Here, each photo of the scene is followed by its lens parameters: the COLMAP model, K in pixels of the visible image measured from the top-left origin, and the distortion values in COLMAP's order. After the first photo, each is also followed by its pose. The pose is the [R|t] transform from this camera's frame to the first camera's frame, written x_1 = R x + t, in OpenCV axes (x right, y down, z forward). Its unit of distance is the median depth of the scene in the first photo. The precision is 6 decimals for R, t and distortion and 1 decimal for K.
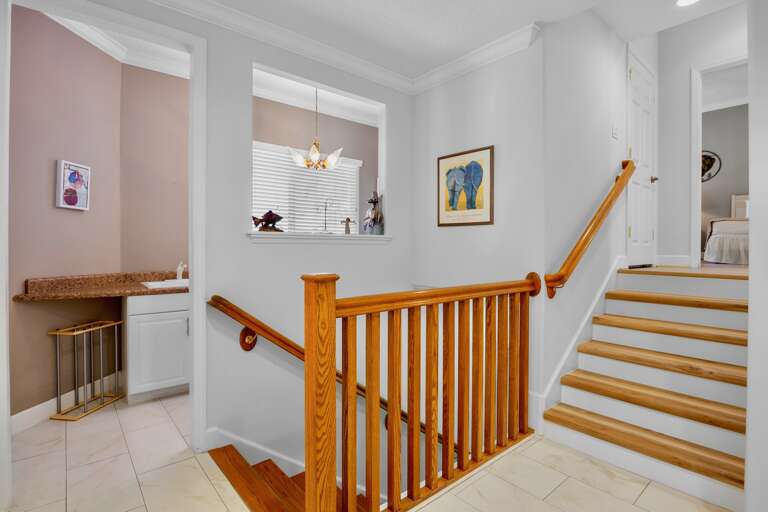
lens RADIAL K [[378.4, 0, 386.2], [0, 378.4, 246.3], [0, 0, 1]] dist [-0.021537, -0.000511]
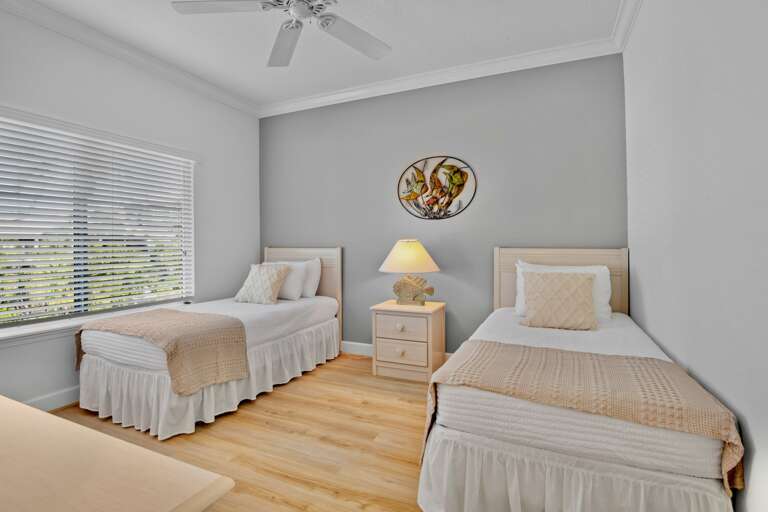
lens RADIAL K [[378.4, 0, 386.2], [0, 378.4, 246.3], [0, 0, 1]] dist [-0.021537, -0.000511]
pose [[0.896873, -0.009690, 0.442182, 0.805163], [0.007232, 0.999948, 0.007245, -0.203899], [-0.442229, -0.003301, 0.896896, 0.848890]]
